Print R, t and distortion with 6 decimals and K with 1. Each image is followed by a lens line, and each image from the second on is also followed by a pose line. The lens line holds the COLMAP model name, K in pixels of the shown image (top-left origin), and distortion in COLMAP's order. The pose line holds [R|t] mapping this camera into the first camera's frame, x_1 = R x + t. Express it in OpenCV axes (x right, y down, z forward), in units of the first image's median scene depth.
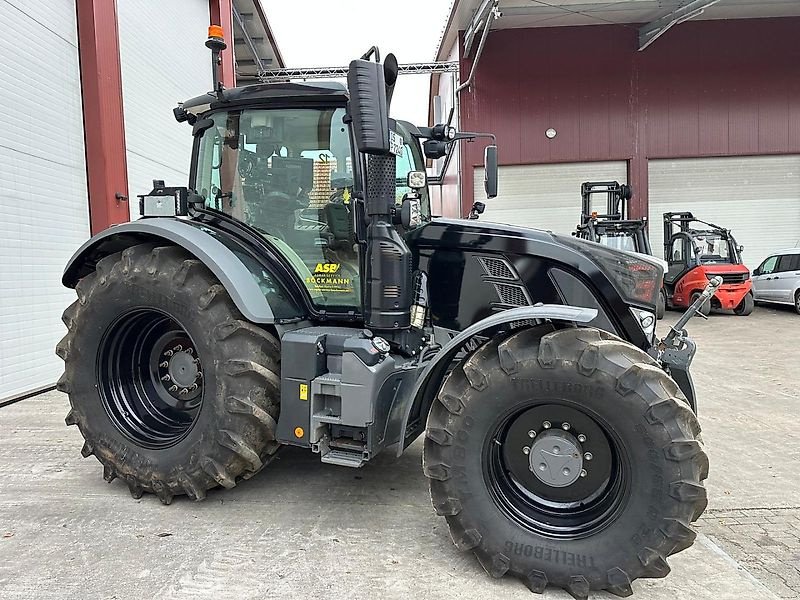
lens RADIAL K [[548.2, 0, 400.0], [0, 548.2, 300.0], [0, 0, 1]] dist [0.073018, -0.082980]
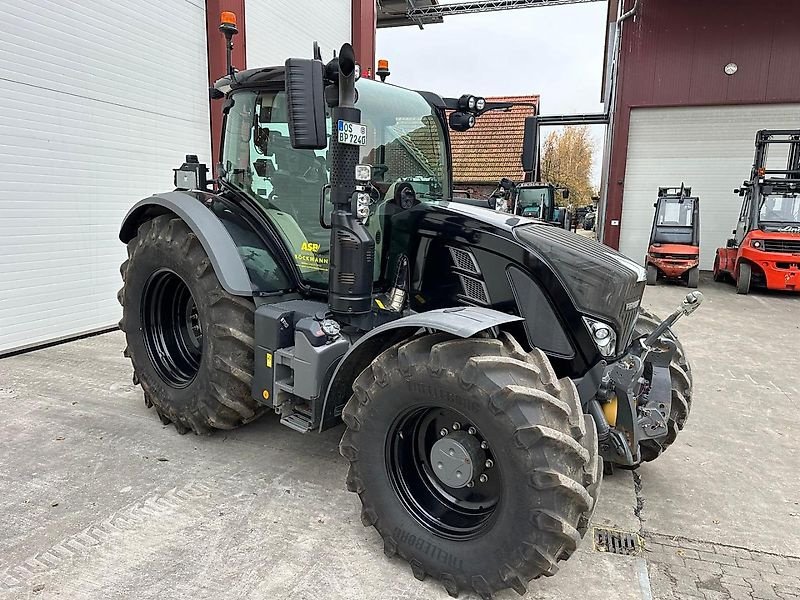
lens RADIAL K [[546.4, 0, 404.8], [0, 546.4, 301.6], [0, 0, 1]] dist [0.085802, -0.105709]
pose [[0.954577, 0.099660, -0.280803, 0.378051], [-0.066831, 0.990007, 0.124175, -0.104698], [0.290373, -0.099768, 0.951699, 0.029029]]
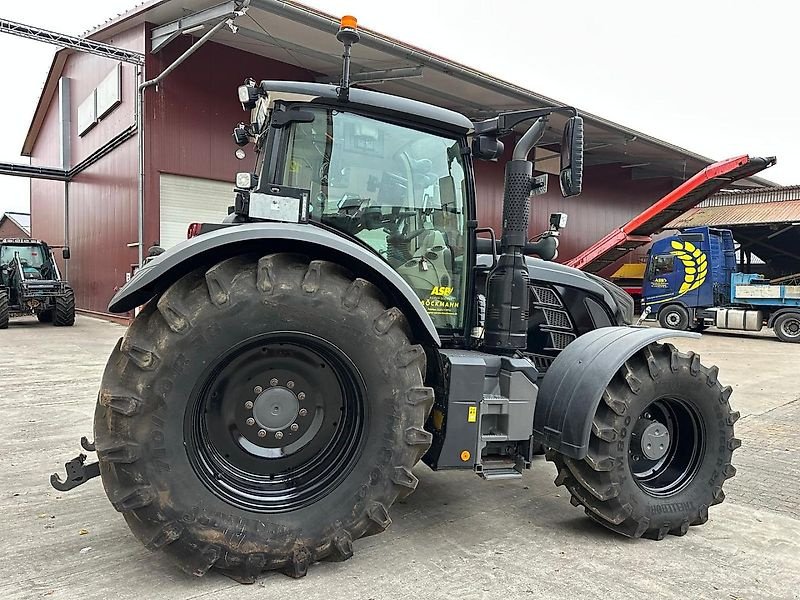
lens RADIAL K [[548.2, 0, 400.0], [0, 548.2, 300.0], [0, 0, 1]] dist [0.073018, -0.082980]
pose [[0.751543, 0.023618, 0.659261, -0.922431], [-0.000981, 0.999398, -0.034684, -0.007854], [-0.659683, 0.025420, 0.751114, 0.310708]]
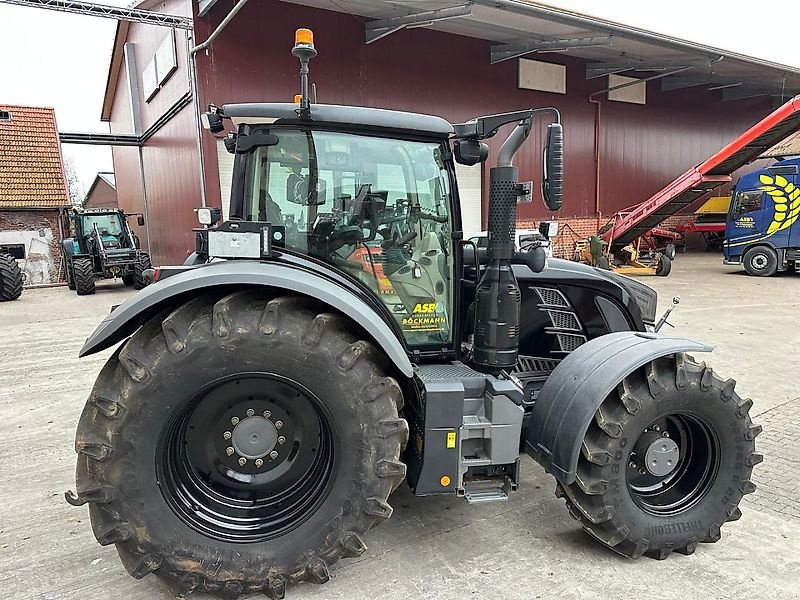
lens RADIAL K [[549.6, 0, 399.2], [0, 549.6, 298.2], [0, 0, 1]] dist [0.059238, -0.062470]
pose [[0.834917, -0.067025, 0.546280, -0.757950], [0.034454, 0.996975, 0.069665, -0.156088], [-0.549297, -0.039343, 0.834701, 0.224021]]
